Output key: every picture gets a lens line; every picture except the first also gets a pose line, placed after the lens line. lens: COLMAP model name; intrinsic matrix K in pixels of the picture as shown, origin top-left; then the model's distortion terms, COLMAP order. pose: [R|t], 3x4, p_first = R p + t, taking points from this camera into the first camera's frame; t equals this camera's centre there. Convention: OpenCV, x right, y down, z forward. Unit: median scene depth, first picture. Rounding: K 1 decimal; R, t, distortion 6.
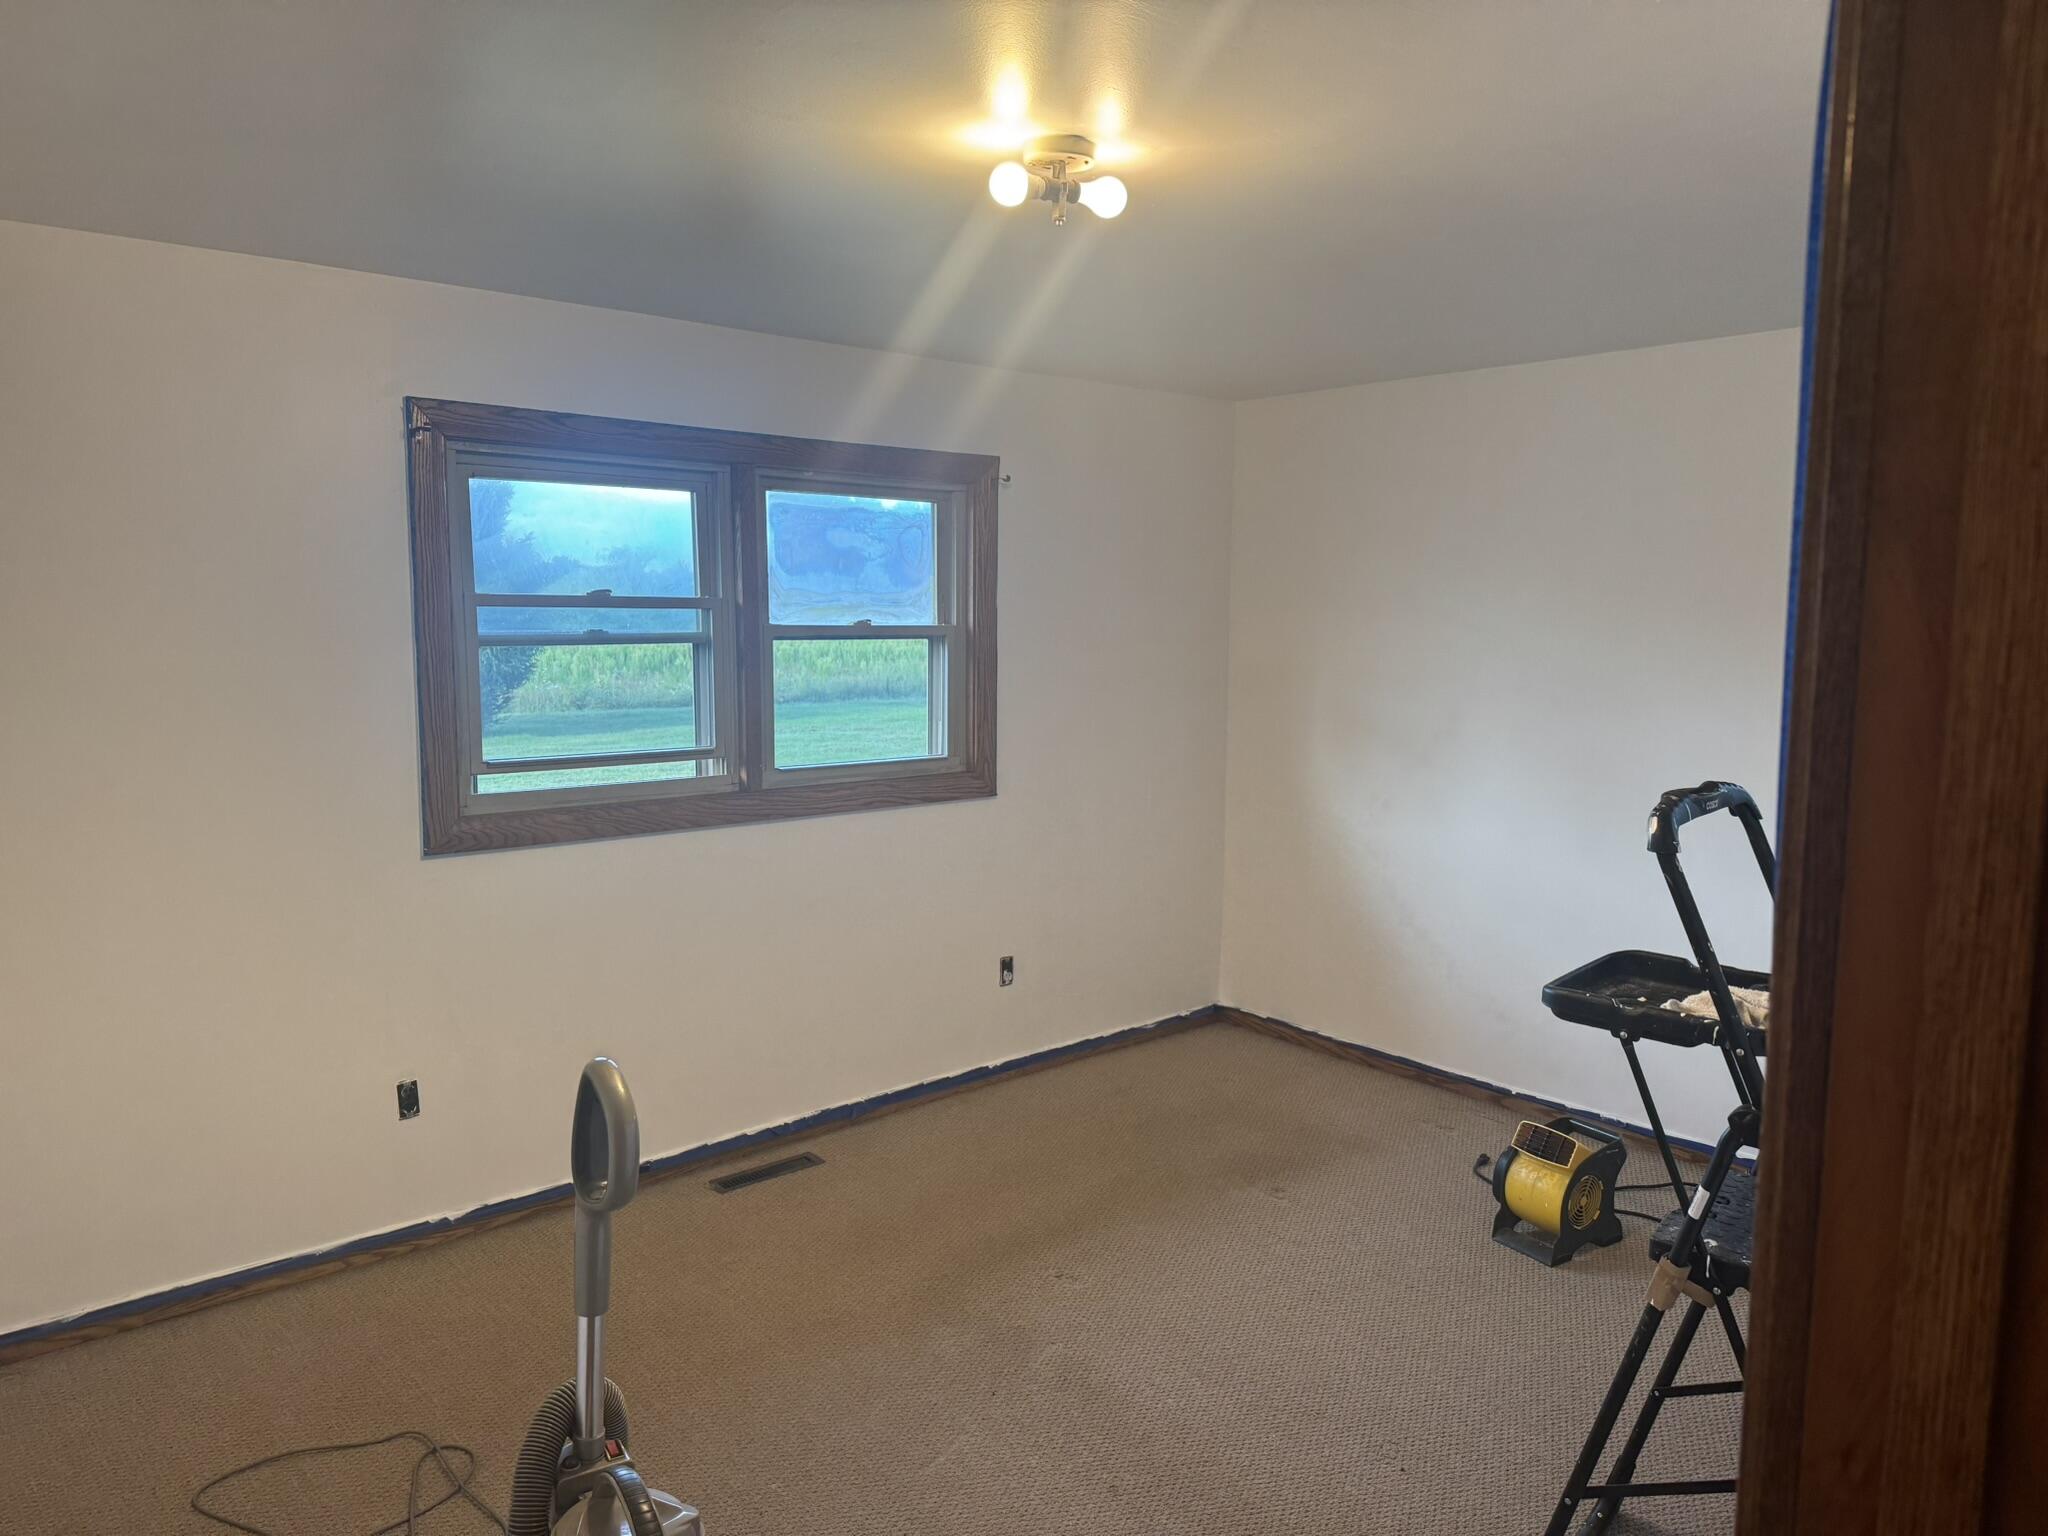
lens RADIAL K [[1228.8, 0, 1024.0], [0, 1228.8, 768.0], [0, 0, 1]] dist [0.000217, -0.000150]
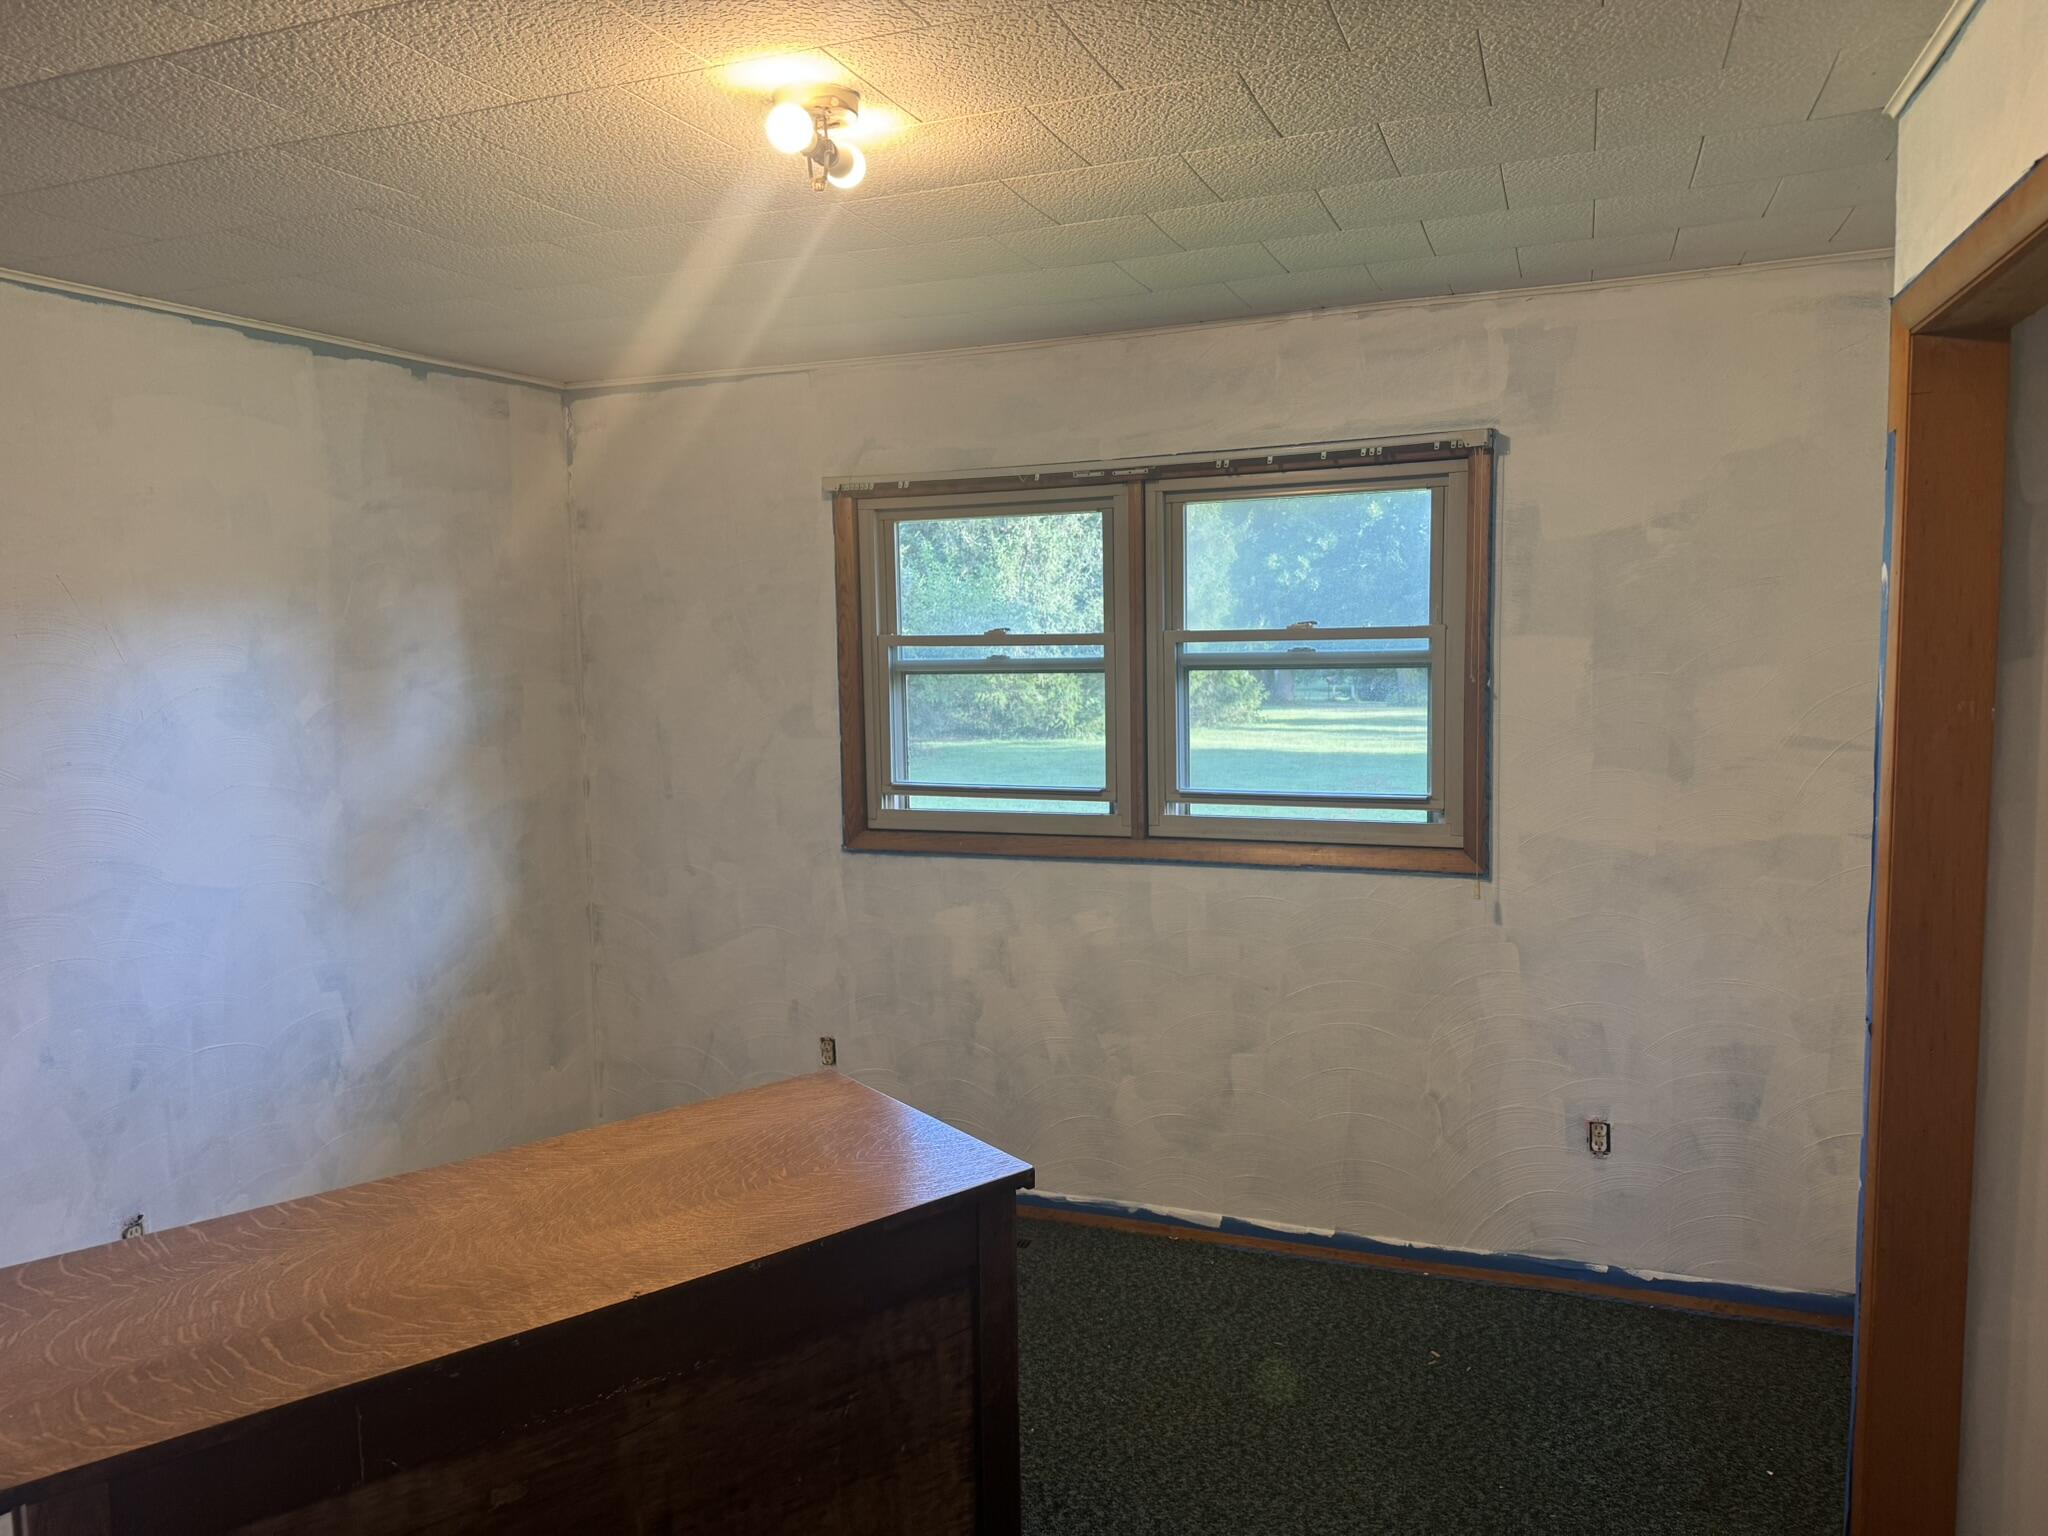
lens RADIAL K [[1228.8, 0, 1024.0], [0, 1228.8, 768.0], [0, 0, 1]] dist [0.000217, -0.000150]
pose [[0.511624, 0.051218, -0.857682, 0.542270], [-0.074684, 0.997095, 0.014992, -0.040245], [0.855957, 0.056385, 0.513963, 0.456809]]
